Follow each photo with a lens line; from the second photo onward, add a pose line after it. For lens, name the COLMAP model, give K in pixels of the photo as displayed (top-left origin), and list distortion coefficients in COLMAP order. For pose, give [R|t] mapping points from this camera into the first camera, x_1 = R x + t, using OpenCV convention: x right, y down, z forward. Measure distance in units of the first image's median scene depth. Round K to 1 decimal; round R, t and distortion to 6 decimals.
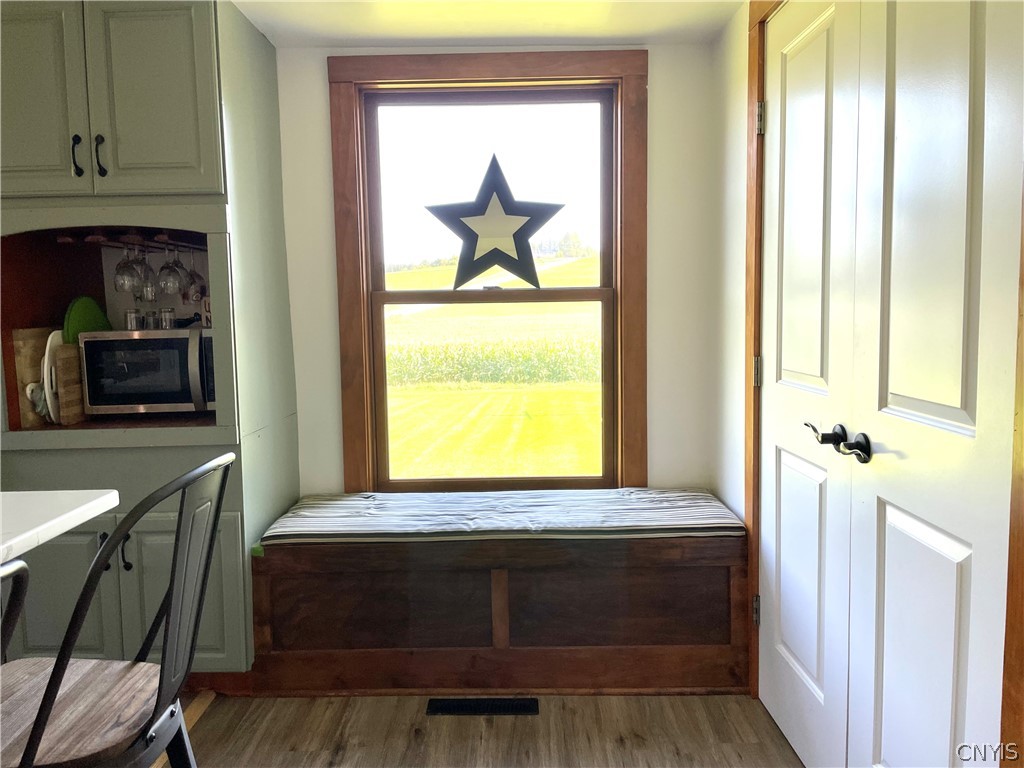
lens RADIAL K [[775.7, 0, 502.9], [0, 775.7, 369.2], [0, 0, 1]] dist [0.046193, -0.016902]
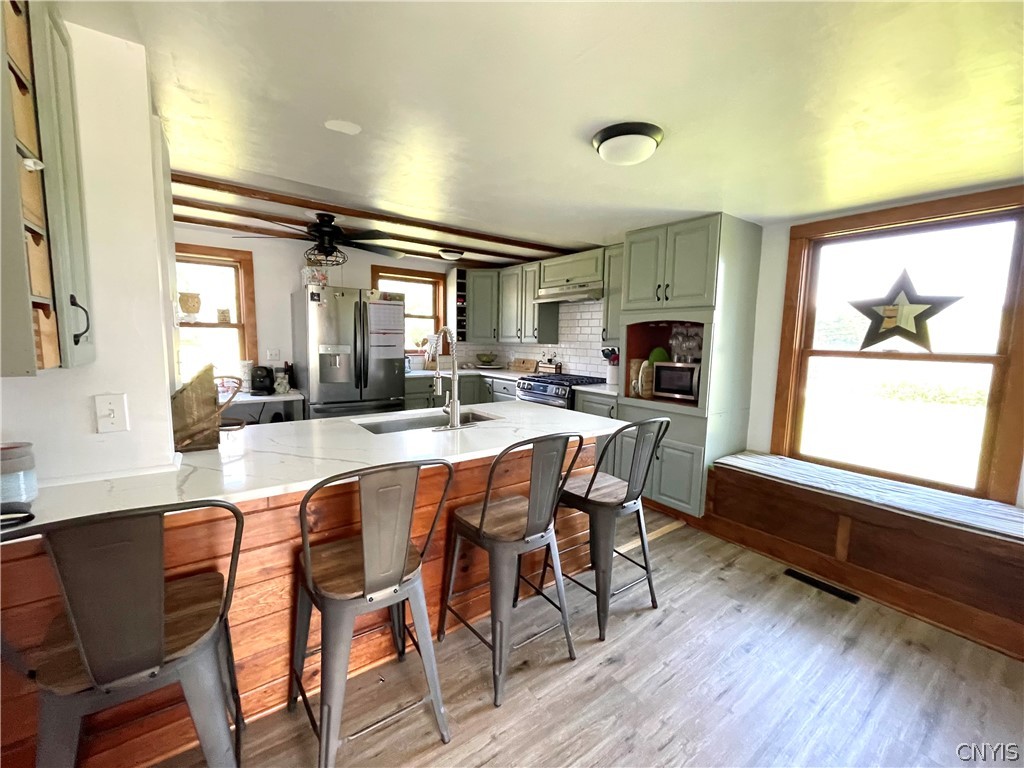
lens RADIAL K [[414.7, 0, 514.2], [0, 414.7, 383.7], [0, 0, 1]] dist [-0.001881, -0.000362]
pose [[0.600918, 0.117545, -0.790621, 0.244255], [-0.094319, 0.992645, 0.075894, -0.036245], [0.793727, 0.028965, 0.607585, -0.152860]]
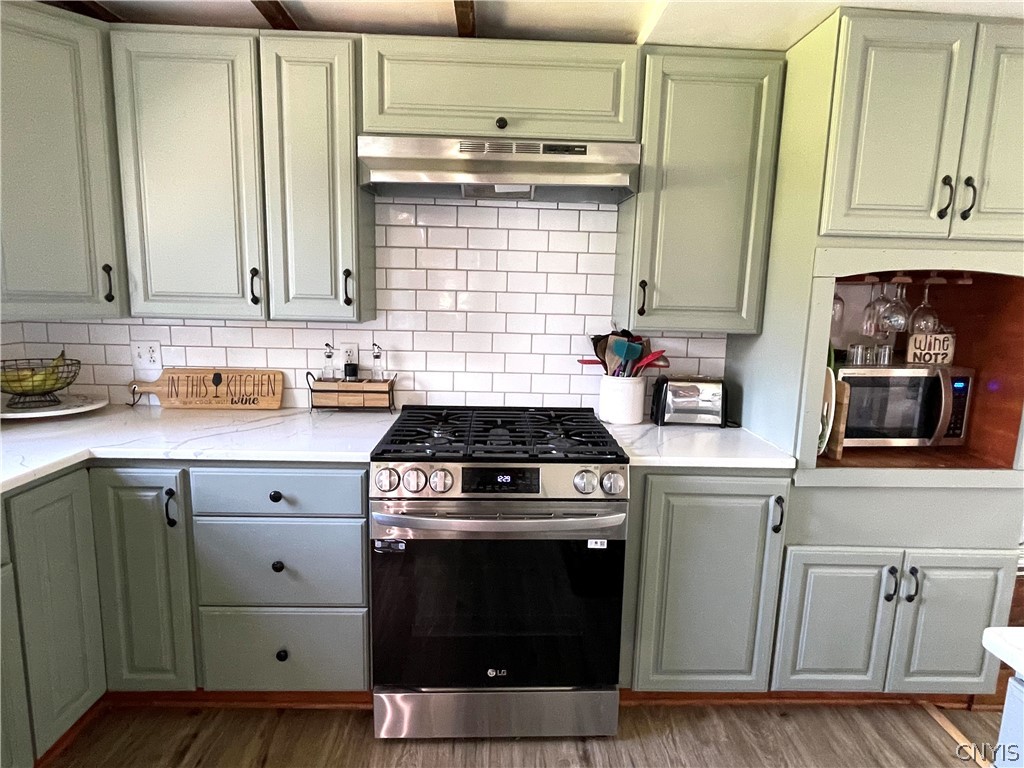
lens RADIAL K [[571.4, 0, 511.3], [0, 571.4, 383.8], [0, 0, 1]] dist [-0.005099, -0.000607]
pose [[0.998474, 0.037207, 0.040820, -1.013298], [-0.039991, 0.996769, 0.069656, -0.062471], [-0.038097, -0.071182, 0.996736, 0.275308]]
